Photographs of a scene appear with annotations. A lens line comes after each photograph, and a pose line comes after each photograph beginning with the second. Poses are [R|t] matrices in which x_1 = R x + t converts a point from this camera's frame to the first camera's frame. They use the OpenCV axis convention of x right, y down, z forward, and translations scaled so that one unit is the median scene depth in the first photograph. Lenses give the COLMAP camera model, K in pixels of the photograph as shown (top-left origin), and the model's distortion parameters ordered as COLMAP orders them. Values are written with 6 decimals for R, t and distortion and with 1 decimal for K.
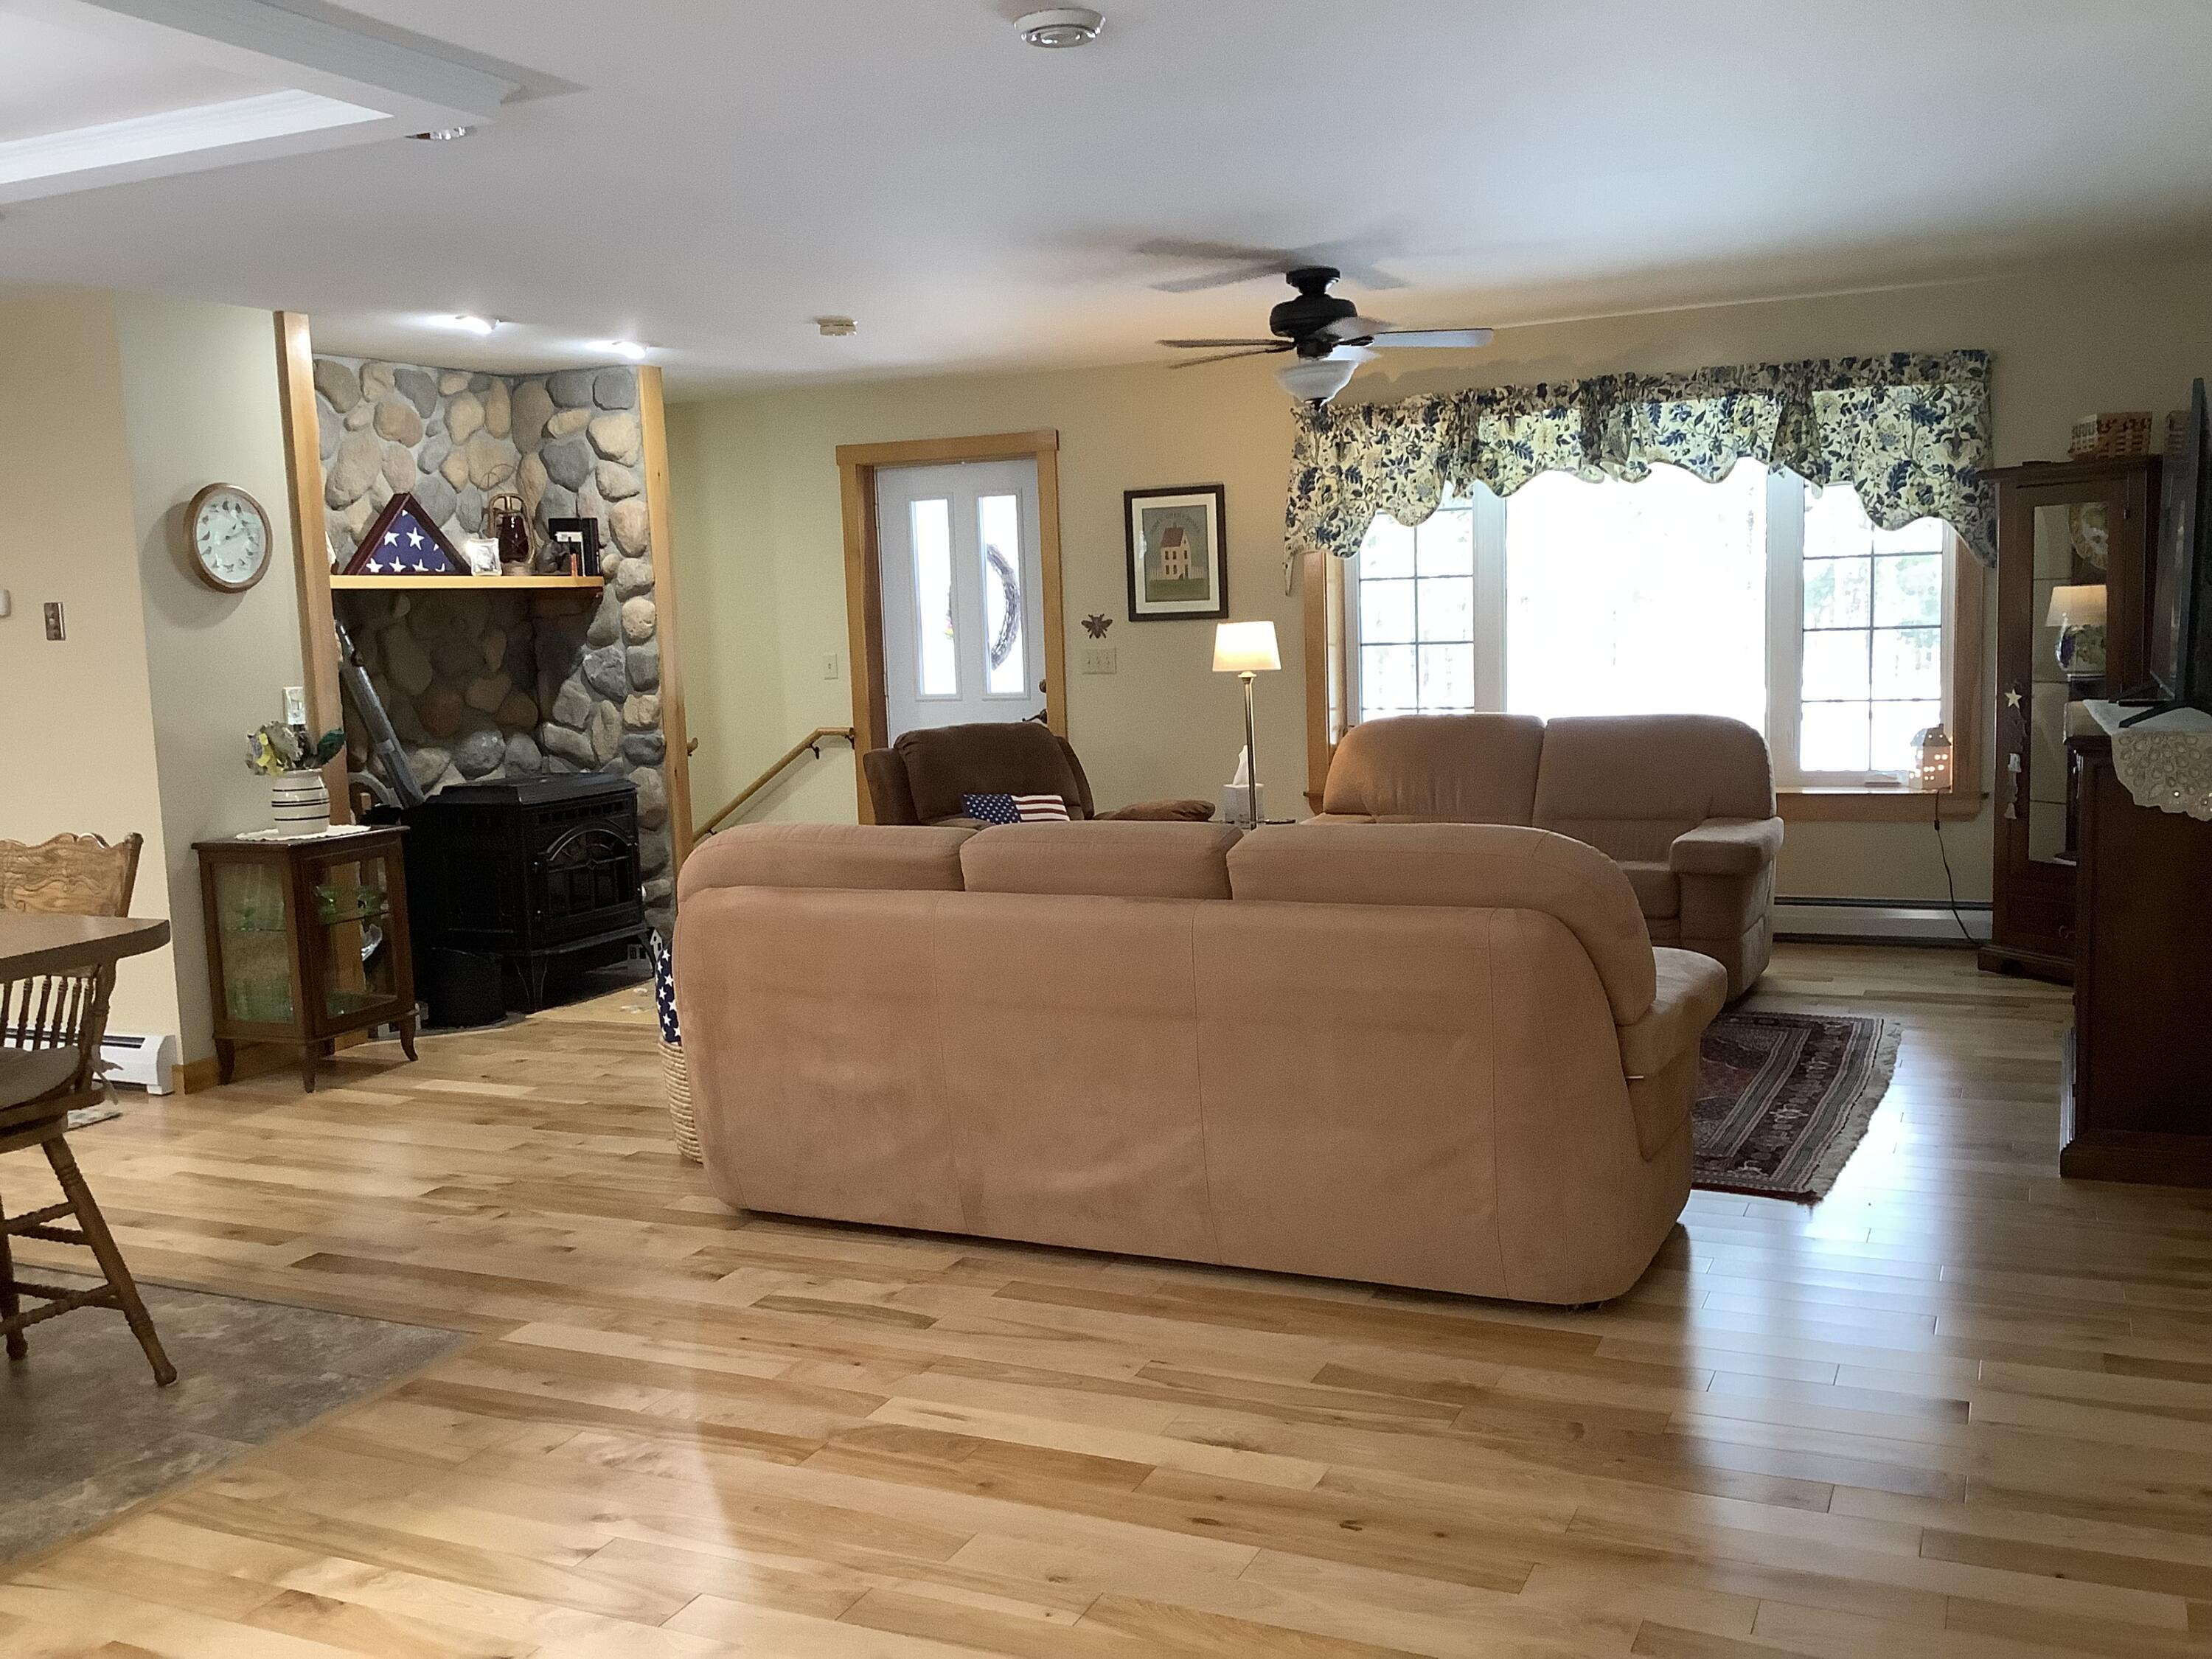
lens RADIAL K [[2013.1, 0, 1102.2], [0, 2013.1, 875.5], [0, 0, 1]] dist [0.031963, 0.000000]
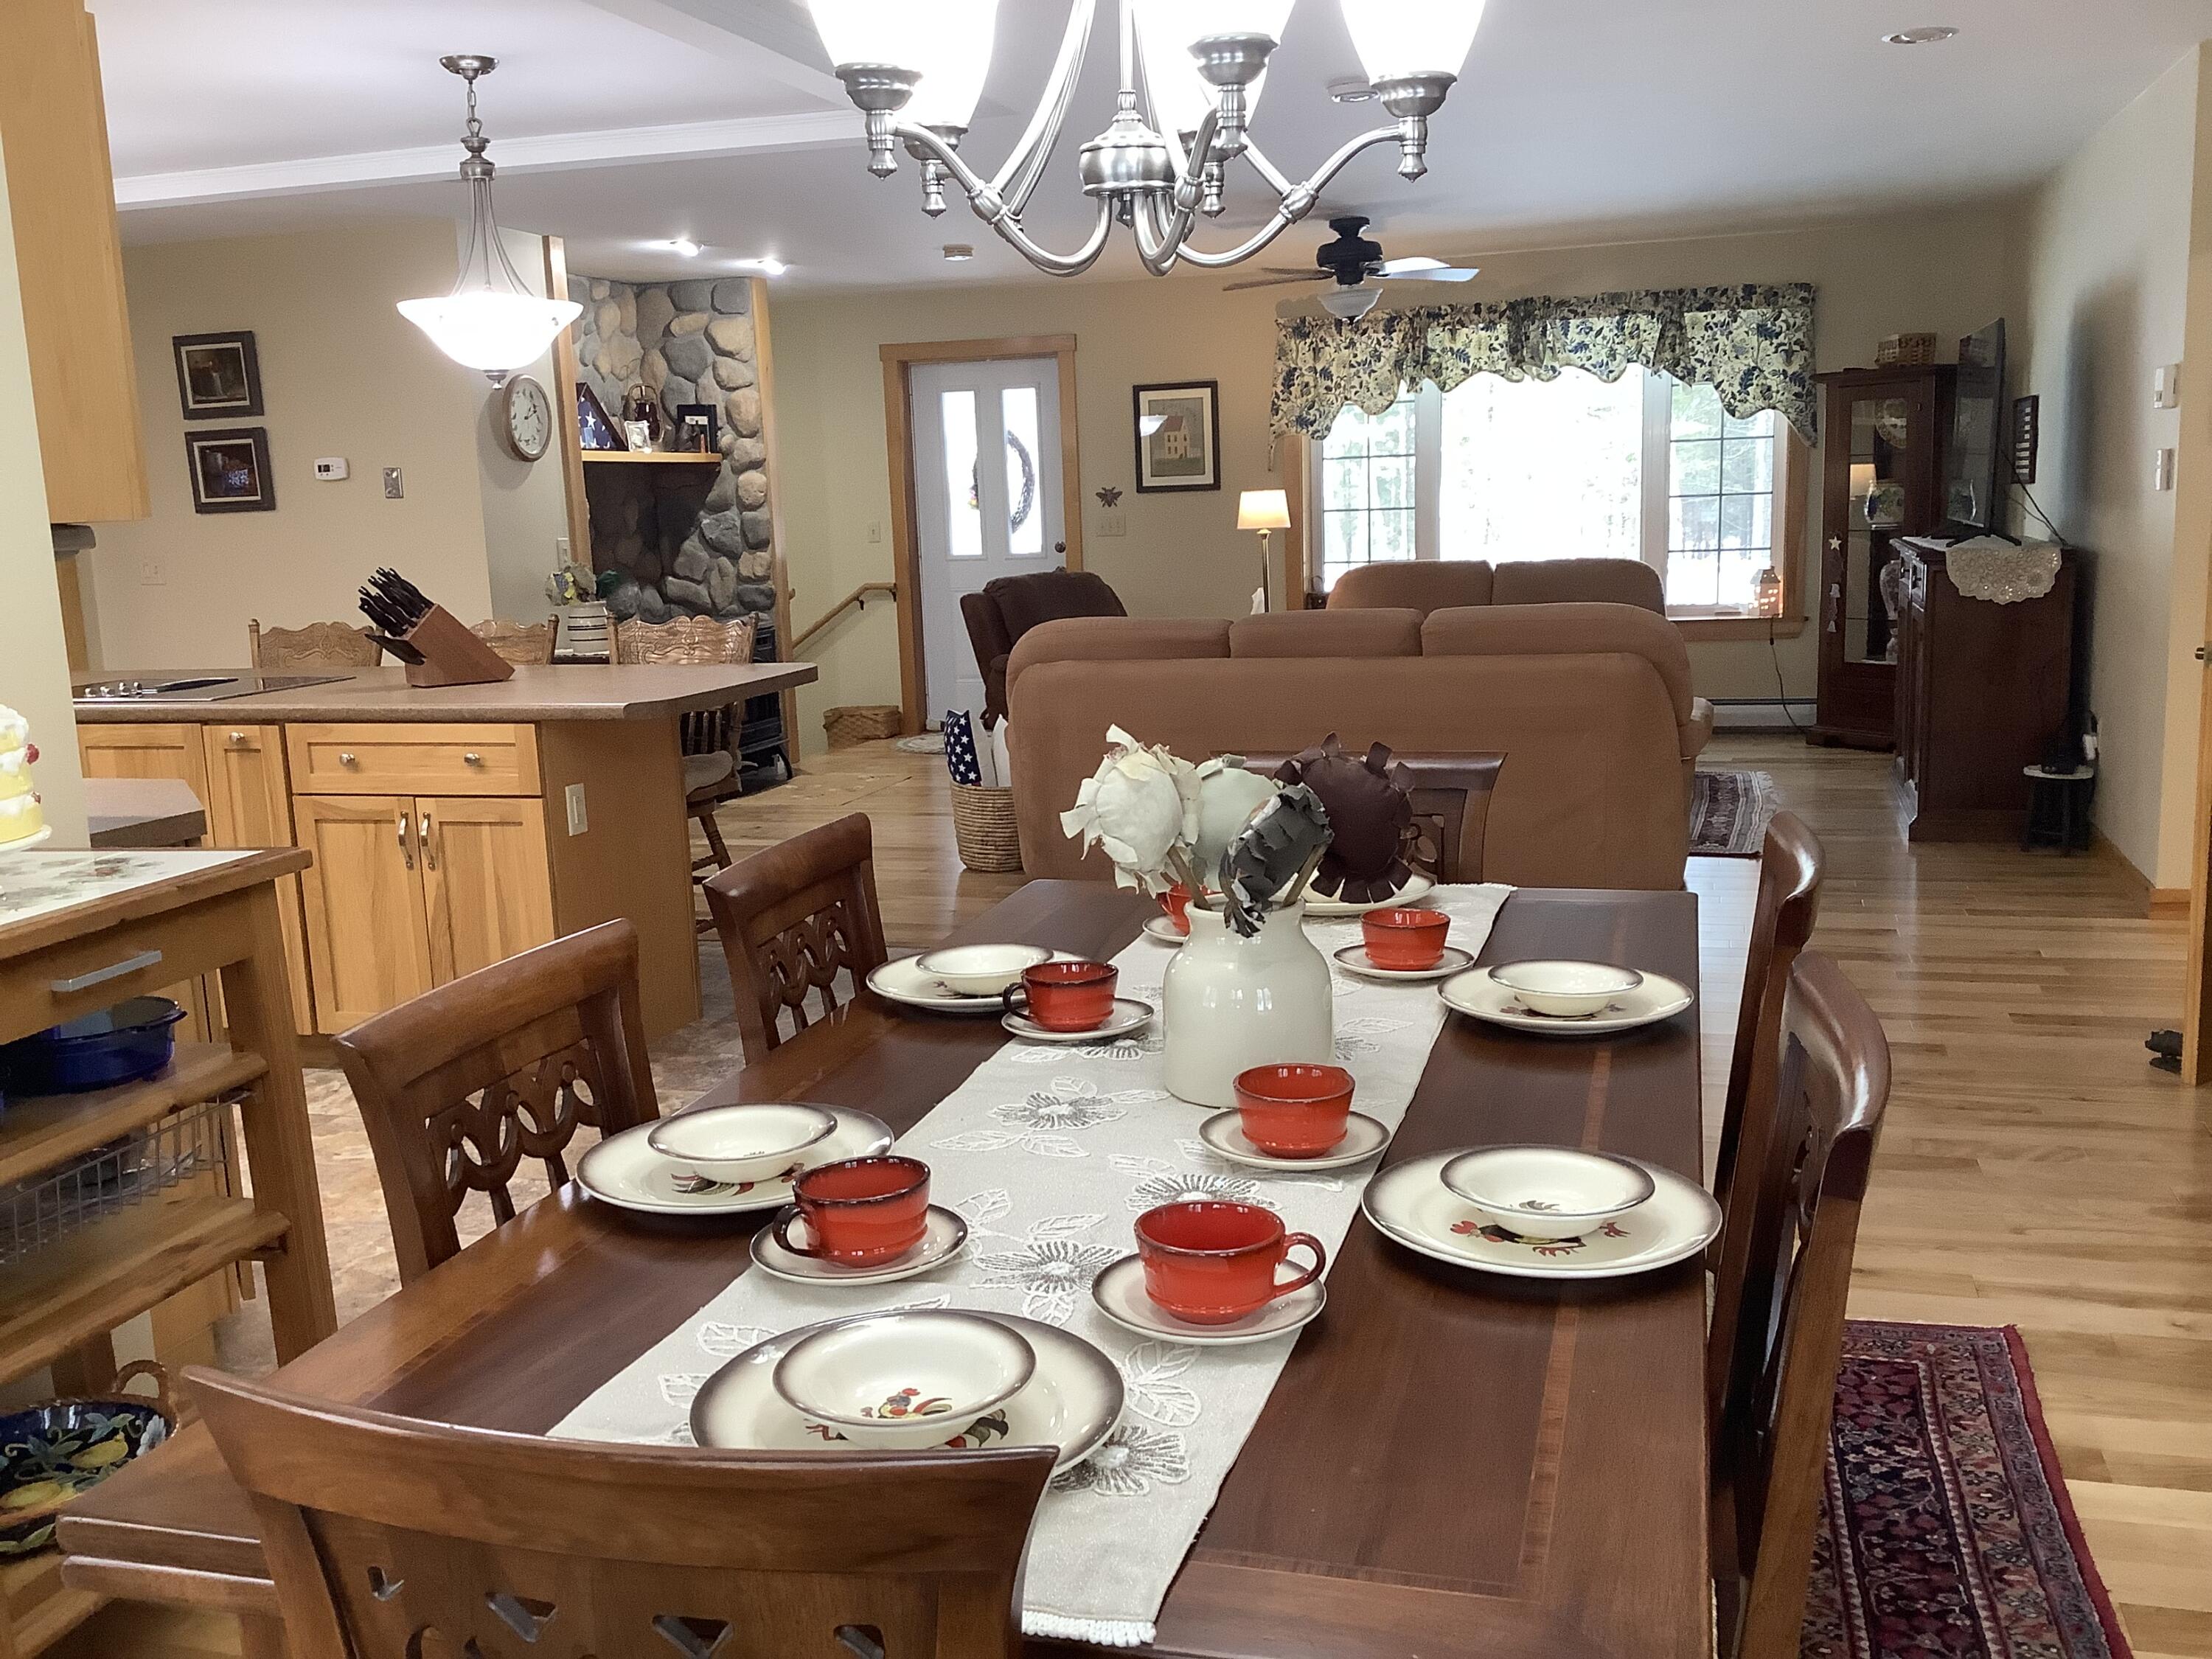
lens RADIAL K [[2013.1, 0, 1101.3], [0, 2013.1, 891.4], [0, 0, 1]] dist [0.031963, 0.000000]
pose [[0.990007, -0.027208, 0.138366, -0.206161], [0.019242, 0.998096, 0.058594, 0.050078], [-0.139697, -0.055346, 0.988646, -0.257771]]
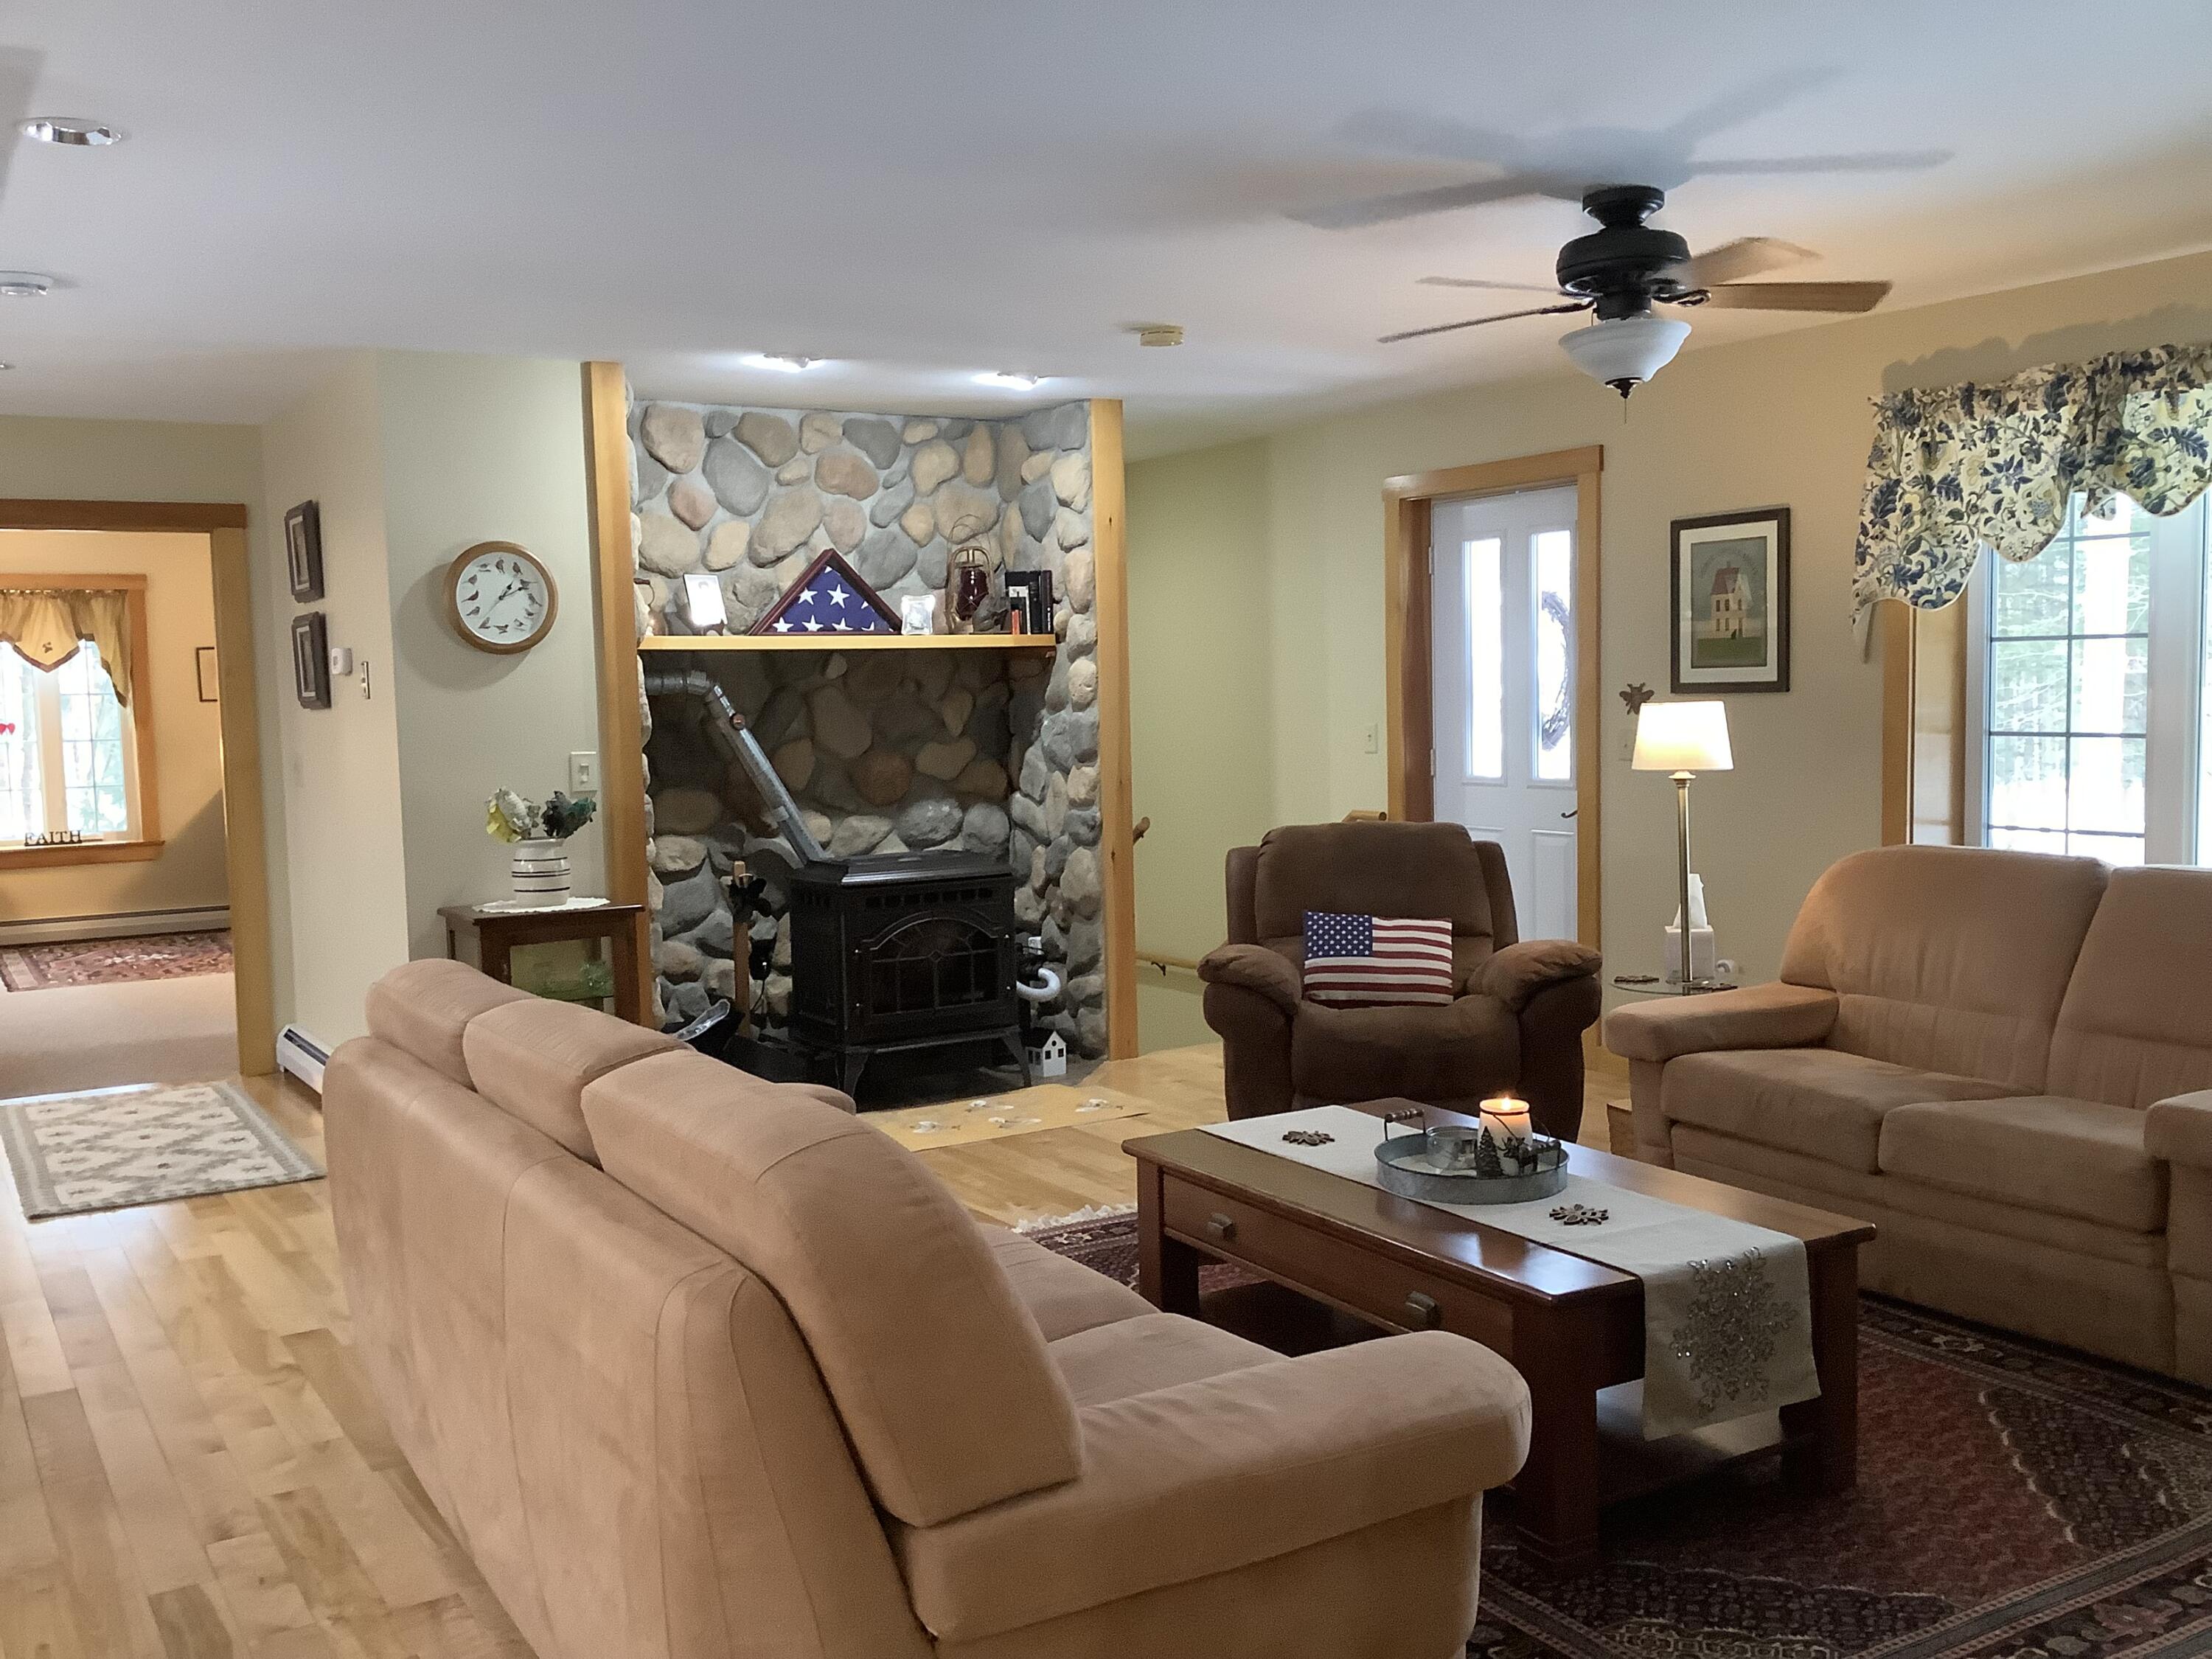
lens RADIAL K [[2013.1, 0, 1098.2], [0, 2013.1, 835.9], [0, 0, 1]] dist [0.031963, 0.000000]
pose [[0.835937, 0.056373, -0.545922, 0.277236], [-0.078949, 0.996717, -0.017968, -0.046287], [0.543117, 0.058120, 0.837643, 0.276990]]
